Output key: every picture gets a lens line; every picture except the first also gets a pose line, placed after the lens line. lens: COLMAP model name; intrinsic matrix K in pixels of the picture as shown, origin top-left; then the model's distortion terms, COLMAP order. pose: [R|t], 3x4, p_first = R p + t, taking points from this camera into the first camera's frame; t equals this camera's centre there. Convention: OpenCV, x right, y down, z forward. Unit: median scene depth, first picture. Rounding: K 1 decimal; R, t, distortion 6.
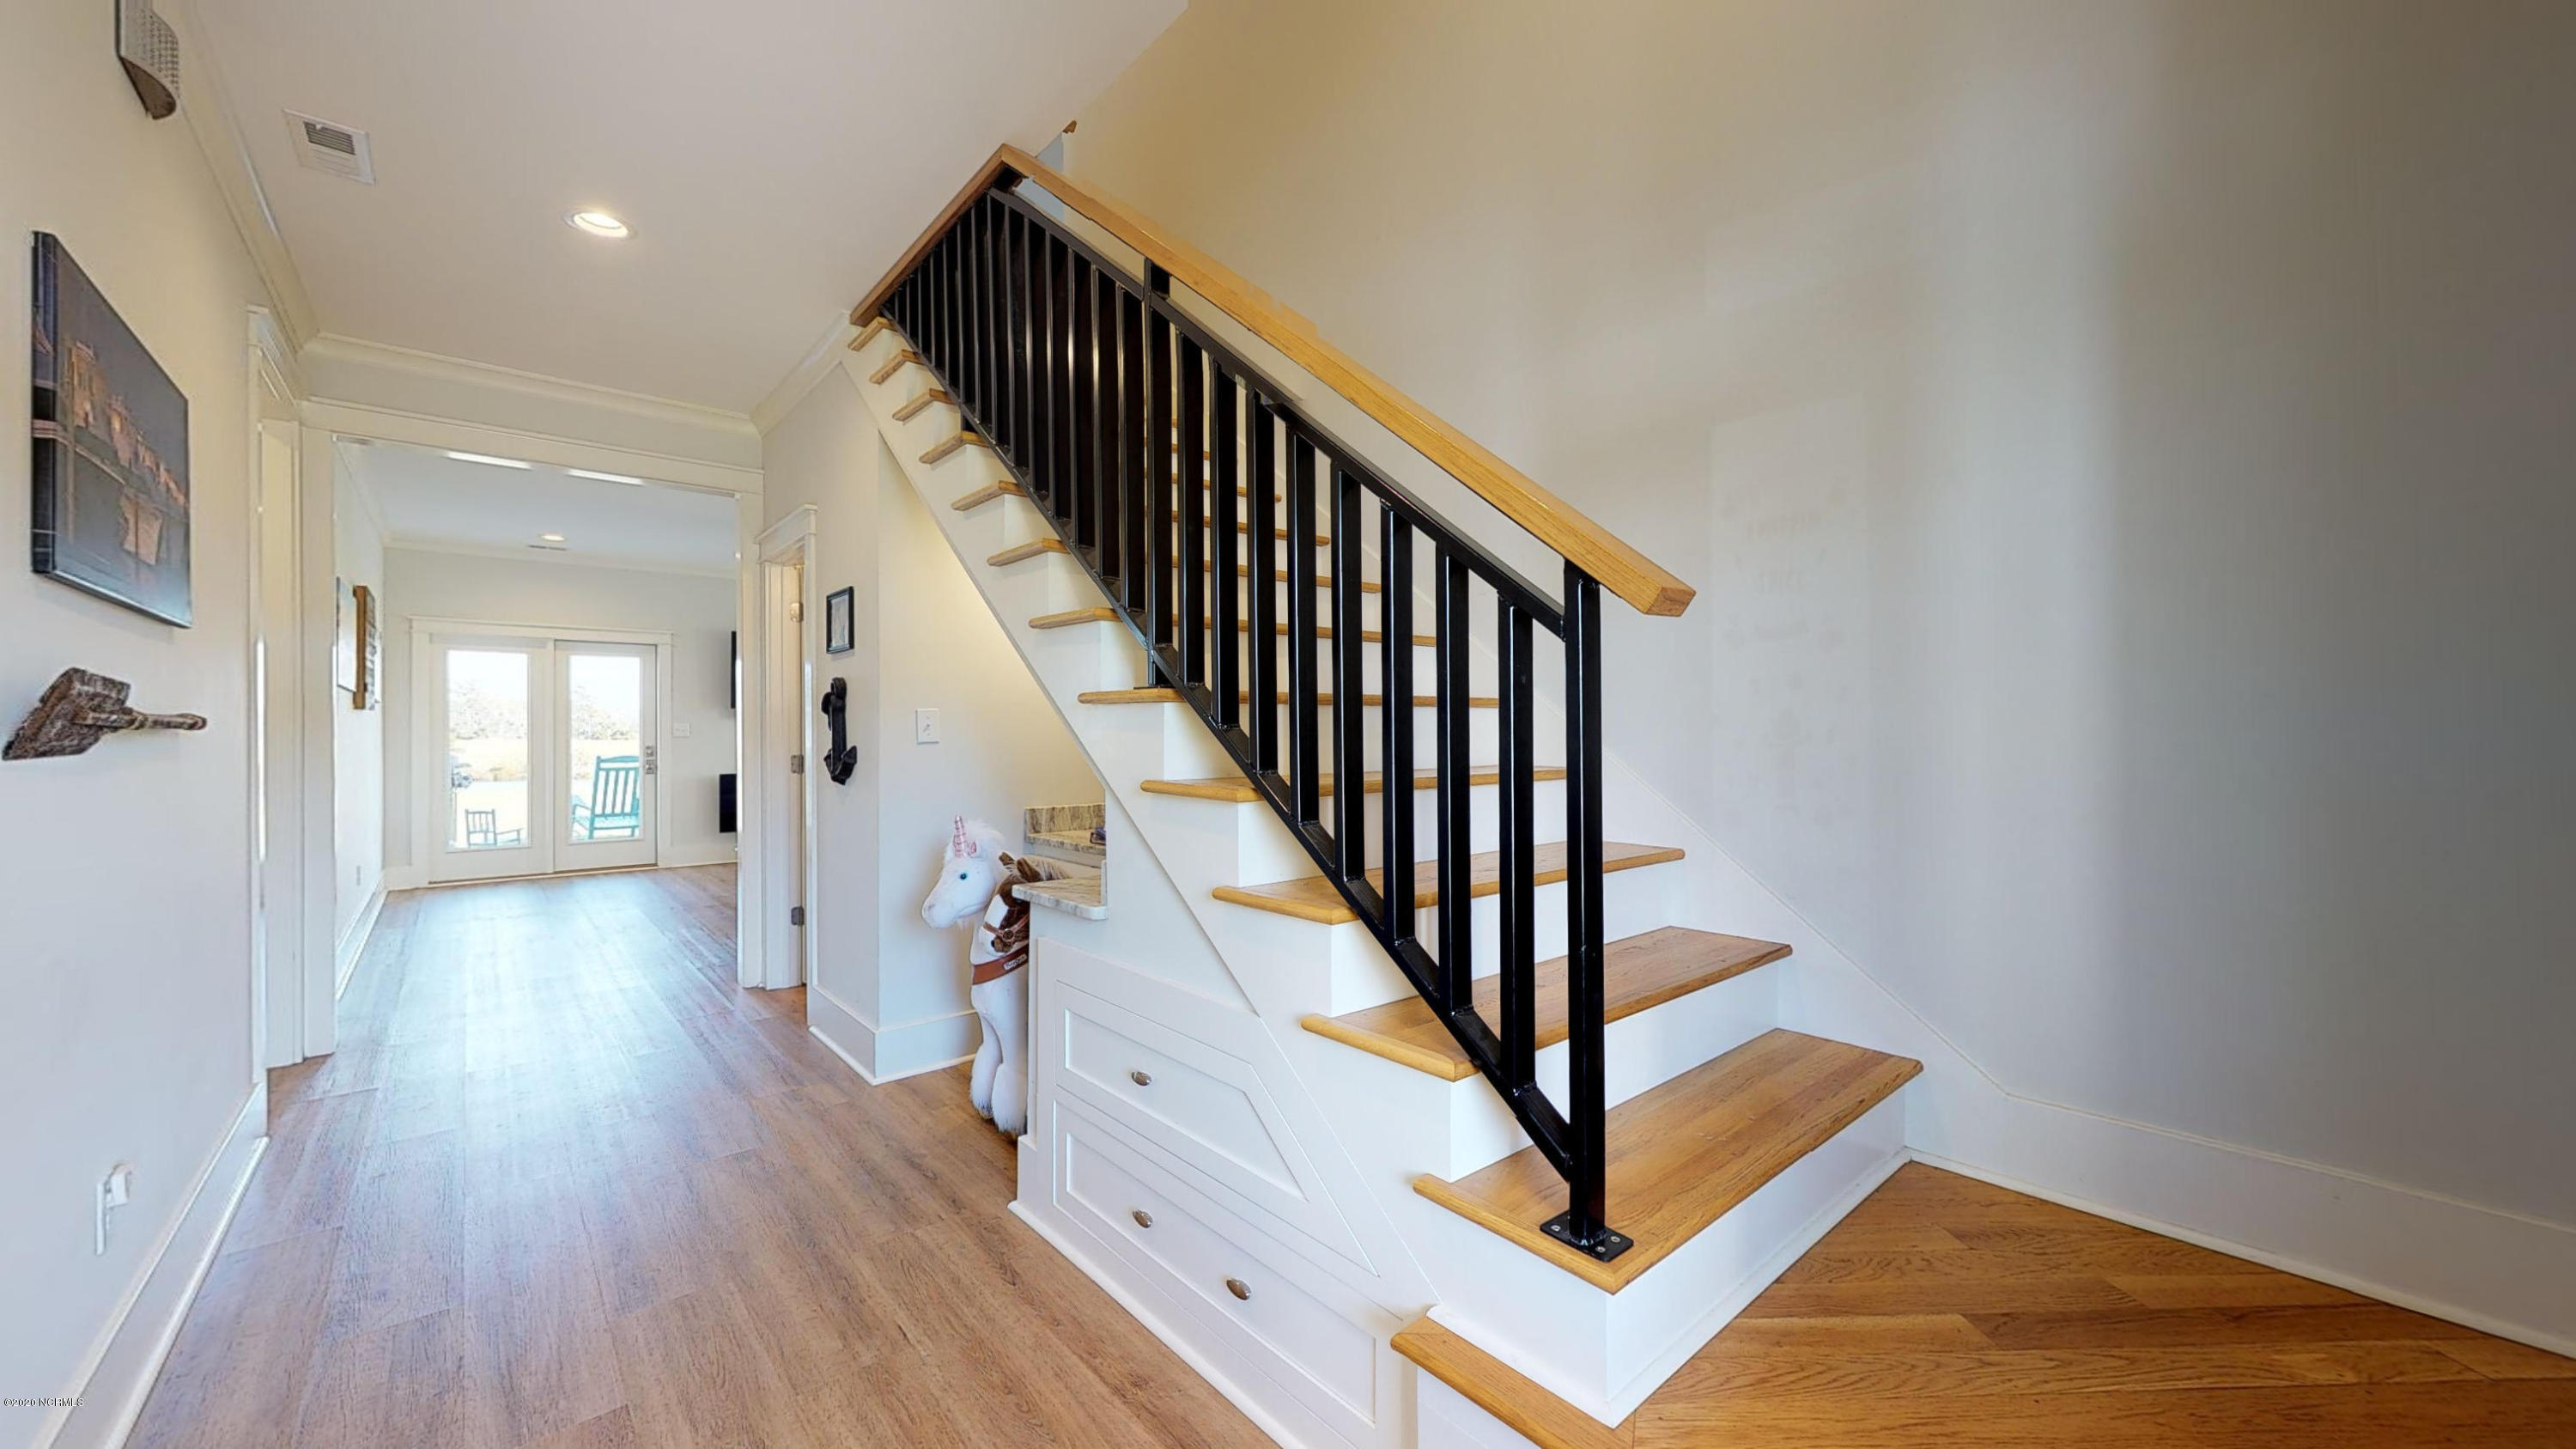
lens RADIAL K [[940.9, 0, 1288.0], [0, 940.9, 730.6], [0, 0, 1]] dist [0.000831, 0.000074]
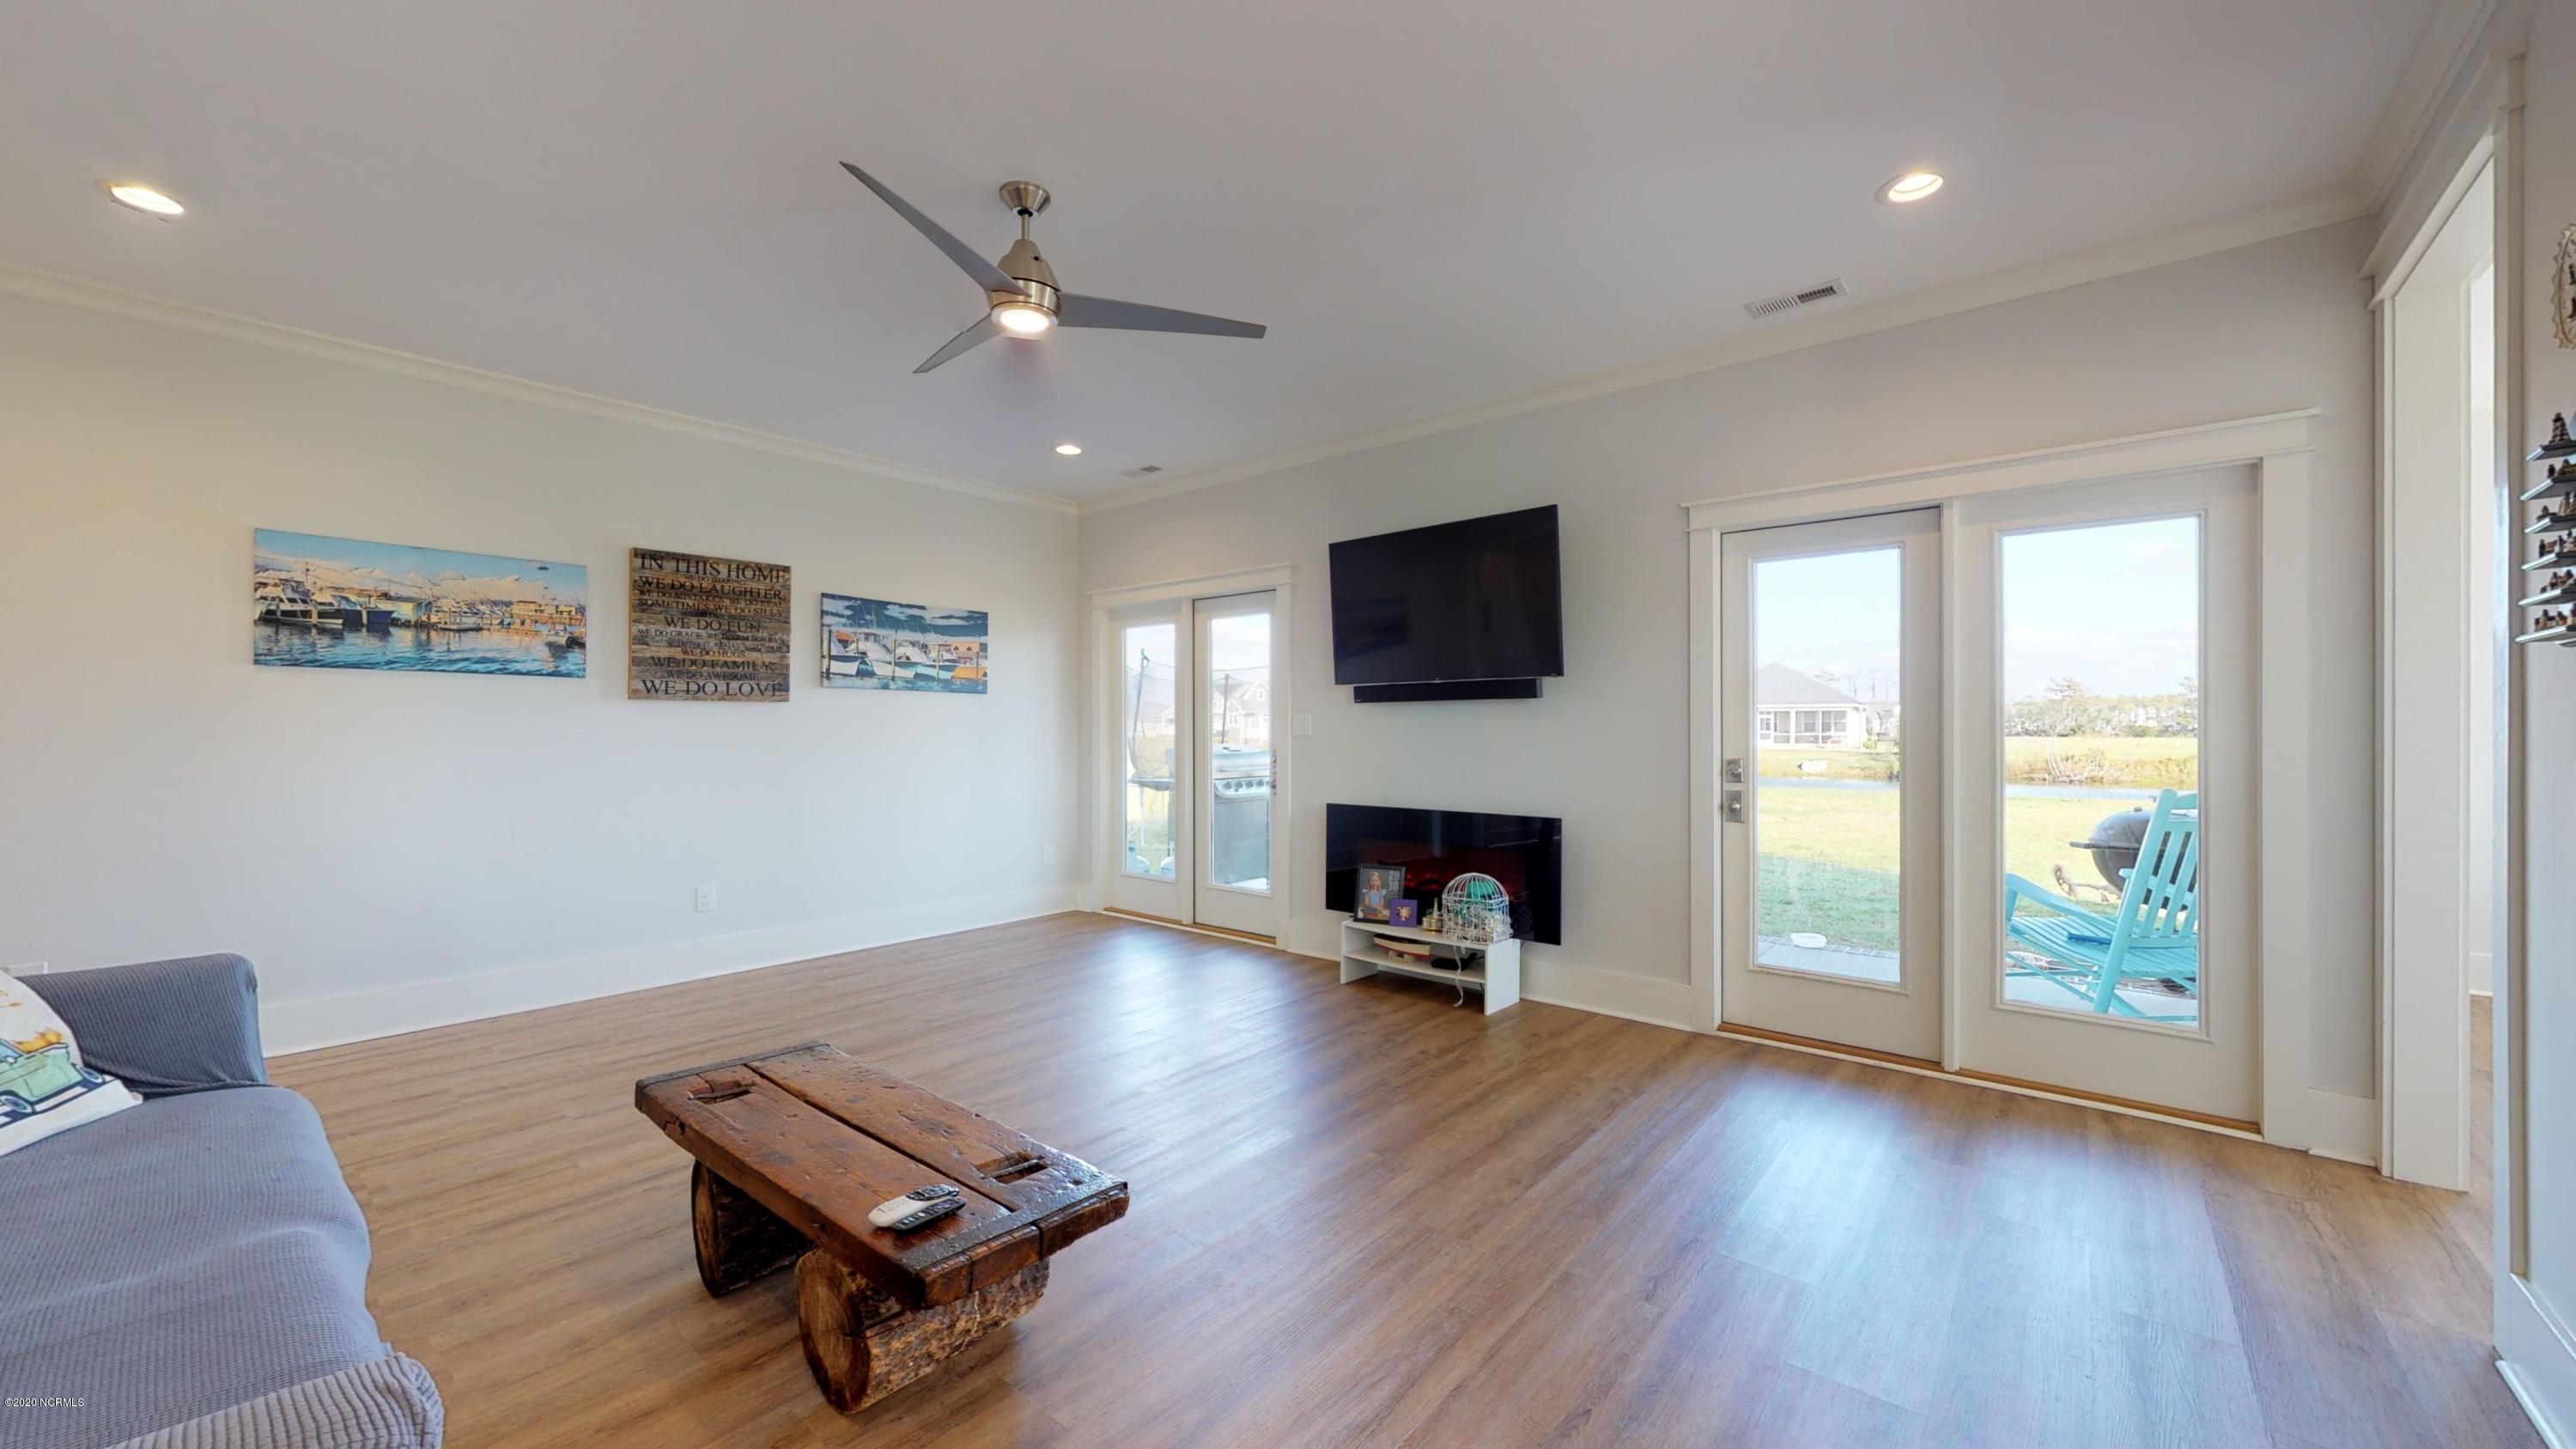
lens RADIAL K [[940.9, 0, 1288.0], [0, 940.9, 730.6], [0, 0, 1]] dist [0.000831, 0.000074]
pose [[0.157939, 0.001387, -0.987448, -0.063166], [0.001503, 0.999998, 0.001645, 0.001112], [0.987448, -0.001744, 0.157936, 0.907023]]
